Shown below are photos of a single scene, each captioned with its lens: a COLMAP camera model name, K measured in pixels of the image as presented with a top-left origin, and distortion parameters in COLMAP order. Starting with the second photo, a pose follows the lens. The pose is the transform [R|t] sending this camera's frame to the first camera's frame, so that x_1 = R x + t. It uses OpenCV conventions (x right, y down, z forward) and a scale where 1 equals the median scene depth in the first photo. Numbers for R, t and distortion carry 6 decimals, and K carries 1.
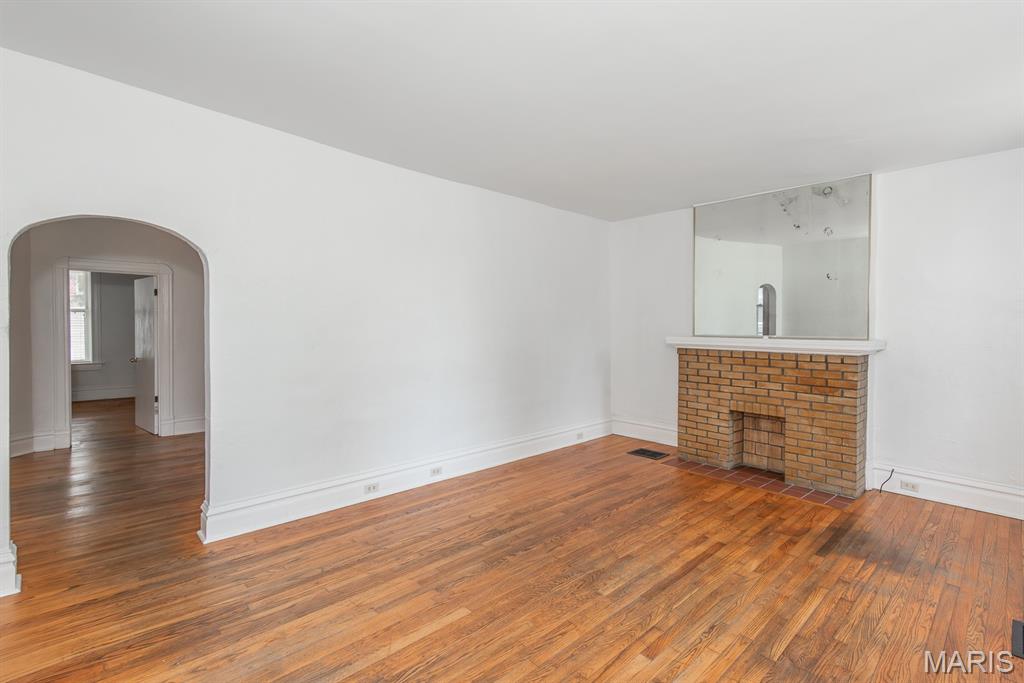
lens RADIAL K [[464.6, 0, 518.2], [0, 464.6, 334.0], [0, 0, 1]] dist [-0.010273, -0.001706]
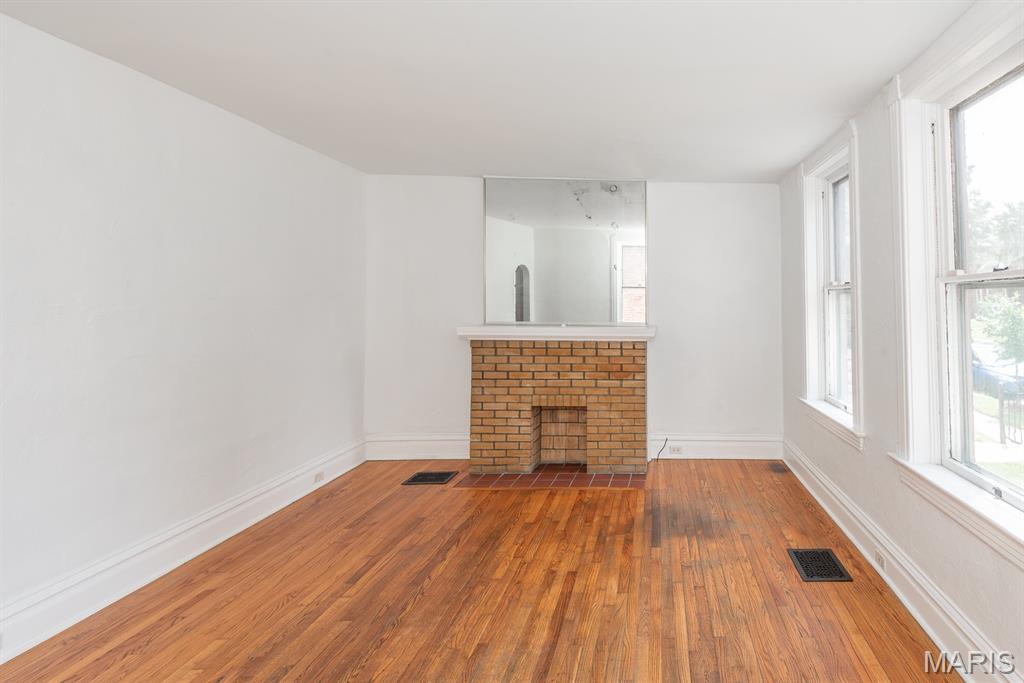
lens RADIAL K [[481.2, 0, 577.2], [0, 481.2, 263.8], [0, 0, 1]] dist [0.016307, -0.006566]
pose [[0.655630, 0.036620, 0.754194, -0.232778], [0.009470, 0.998346, -0.056708, -0.068159], [-0.755023, 0.044322, 0.654199, 0.324977]]
